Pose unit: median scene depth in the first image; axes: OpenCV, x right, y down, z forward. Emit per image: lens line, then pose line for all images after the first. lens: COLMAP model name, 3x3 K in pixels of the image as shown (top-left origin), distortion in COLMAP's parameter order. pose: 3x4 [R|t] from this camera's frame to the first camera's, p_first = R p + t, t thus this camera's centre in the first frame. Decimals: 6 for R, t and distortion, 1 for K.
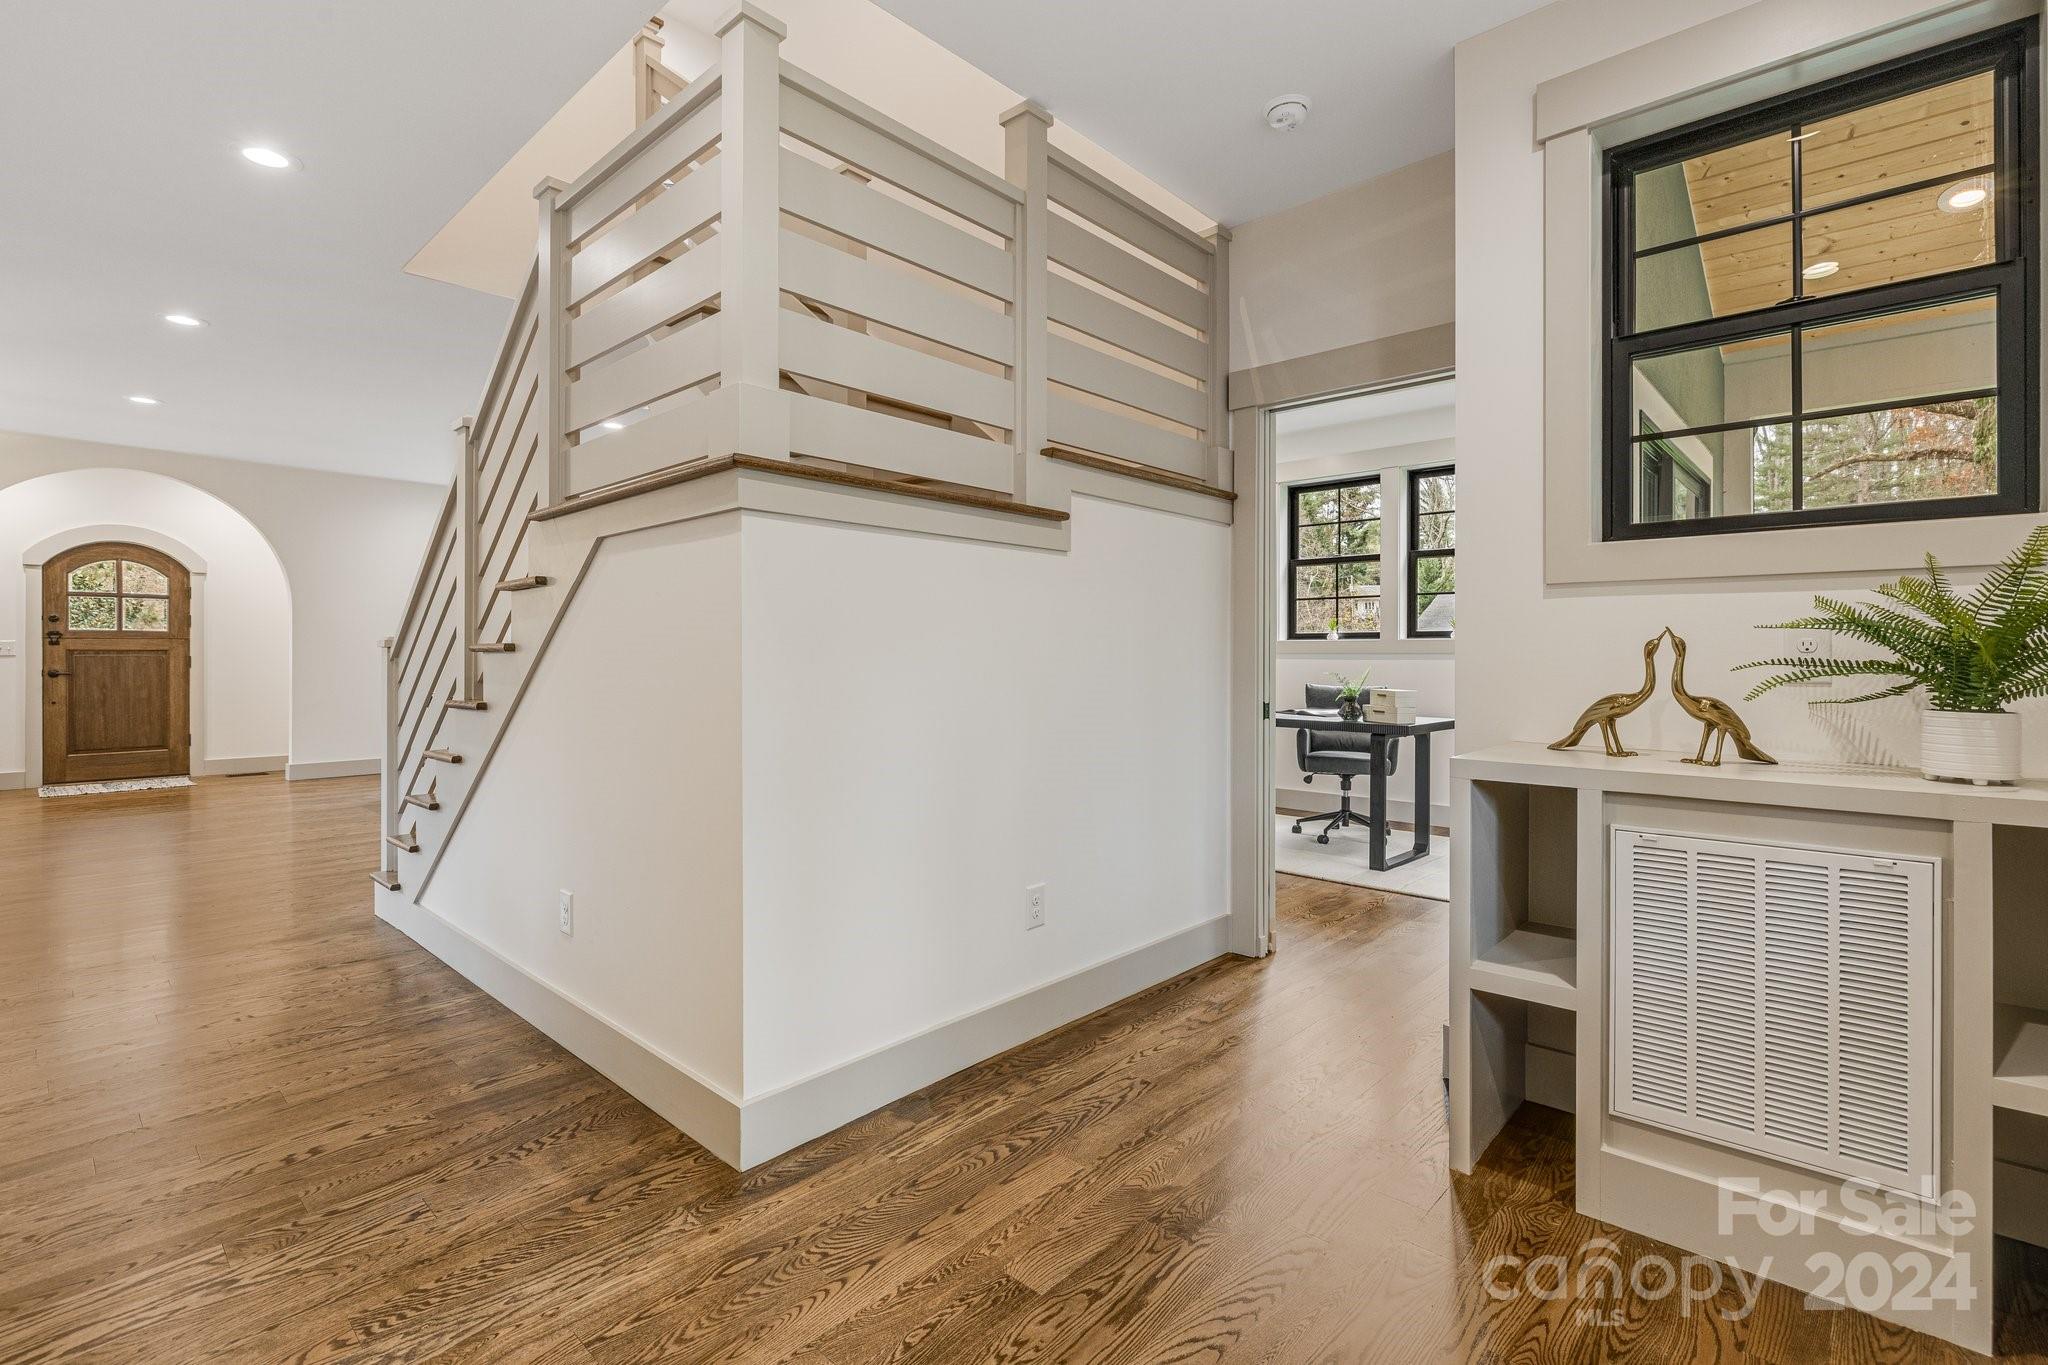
lens RADIAL K [[958.3, 0, 1024.6], [0, 958.3, 661.6], [0, 0, 1]] dist [-0.004156, 0.000842]
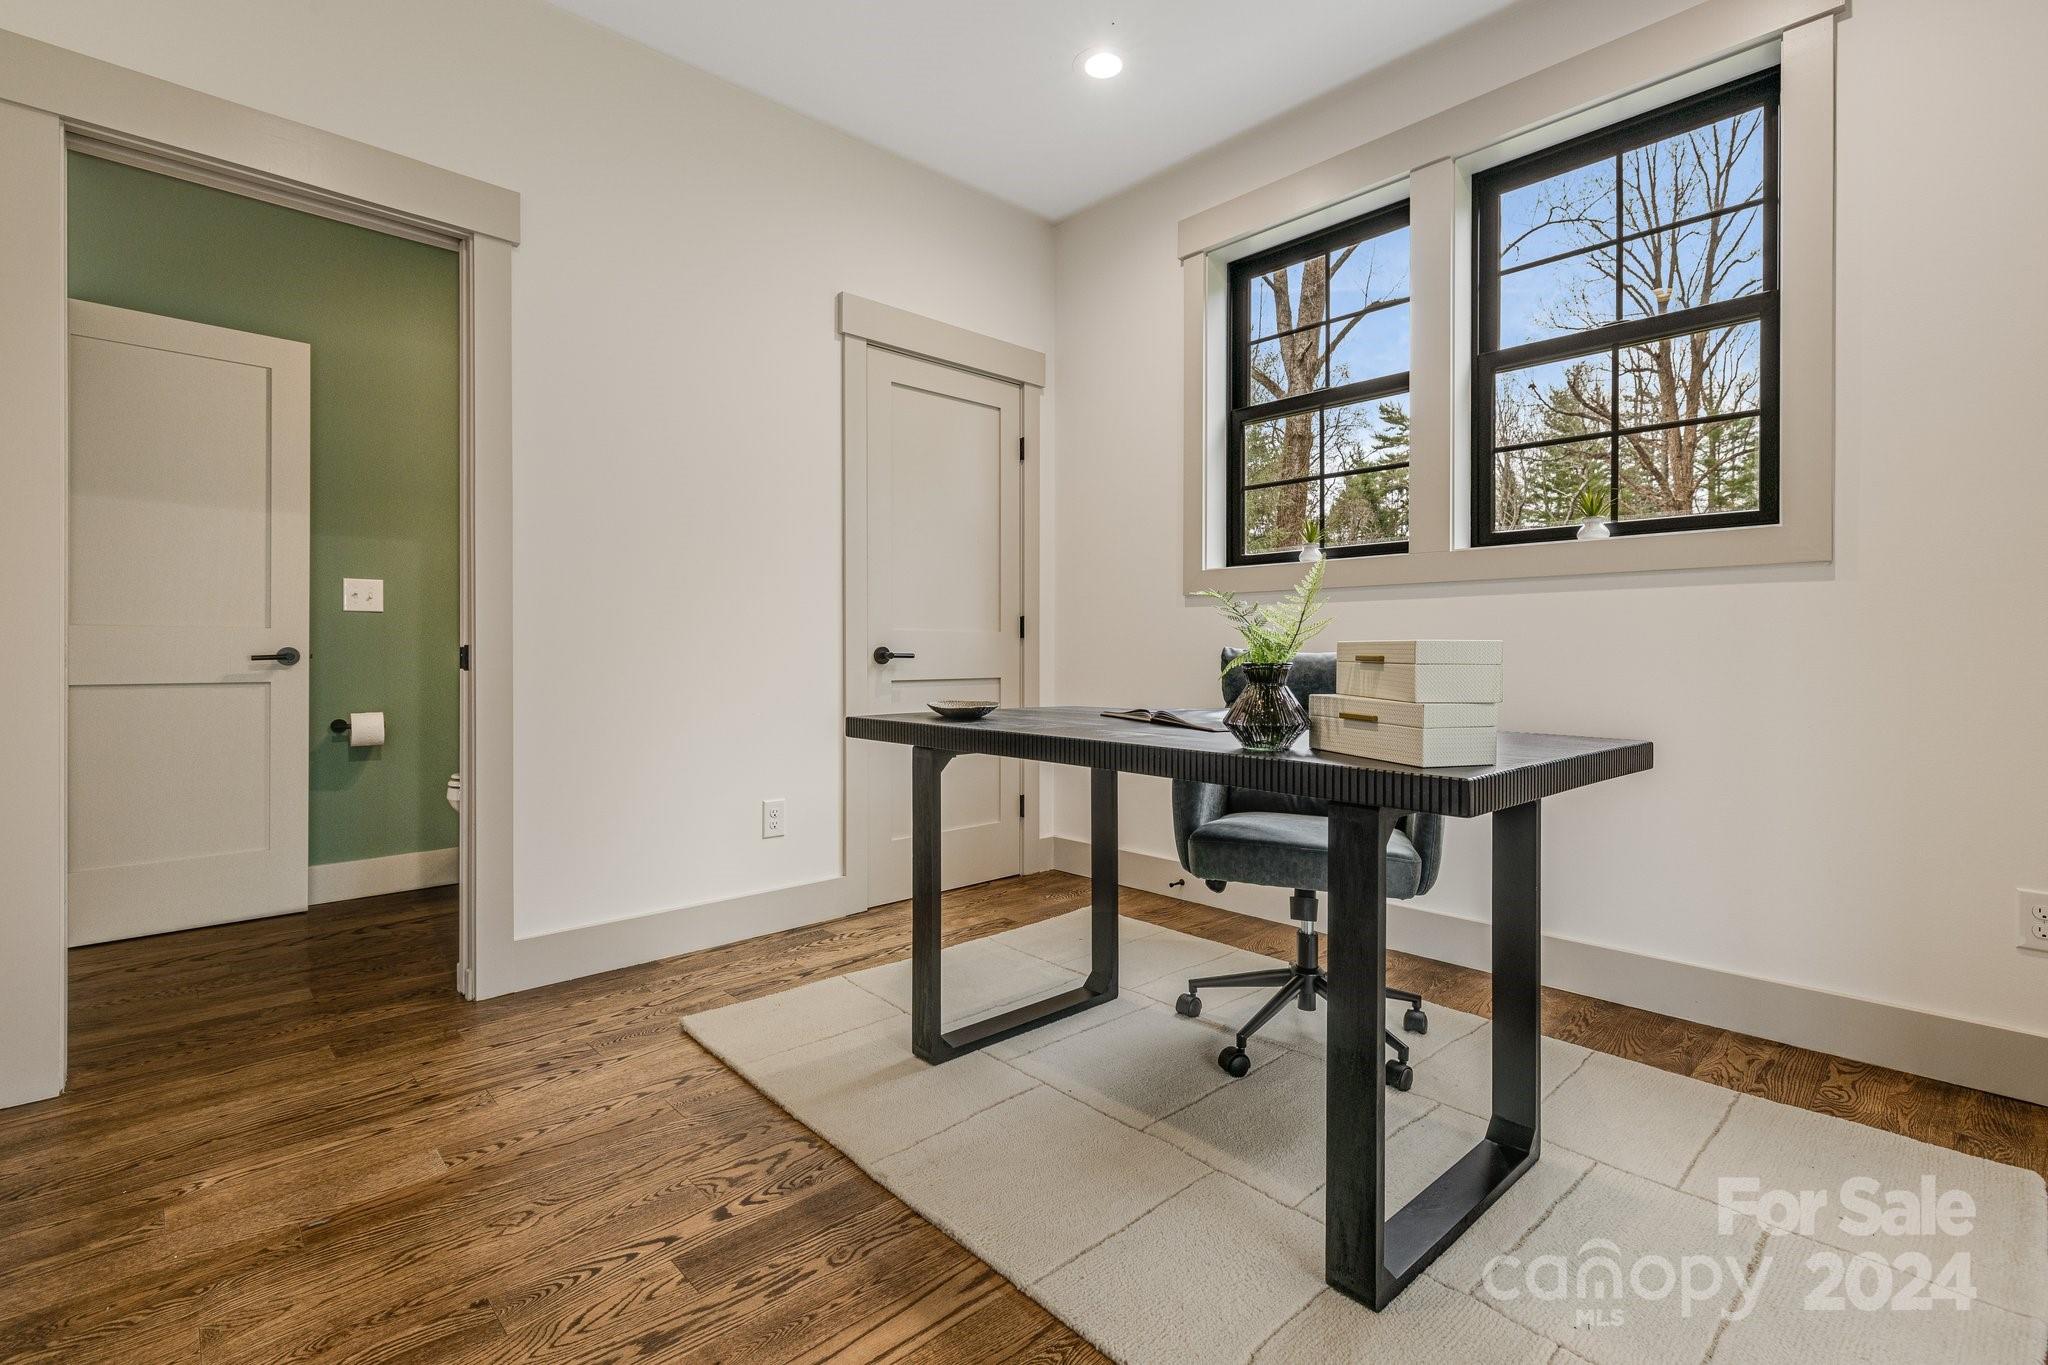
lens RADIAL K [[938.5, 0, 1022.9], [0, 938.5, 656.4], [0, 0, 1]] dist [0.001390, 0.000209]
pose [[0.997666, -0.001073, -0.068270, 0.246895], [0.001232, 0.999997, 0.002283, 0.028275], [0.068267, -0.002362, 0.997664, 0.613483]]
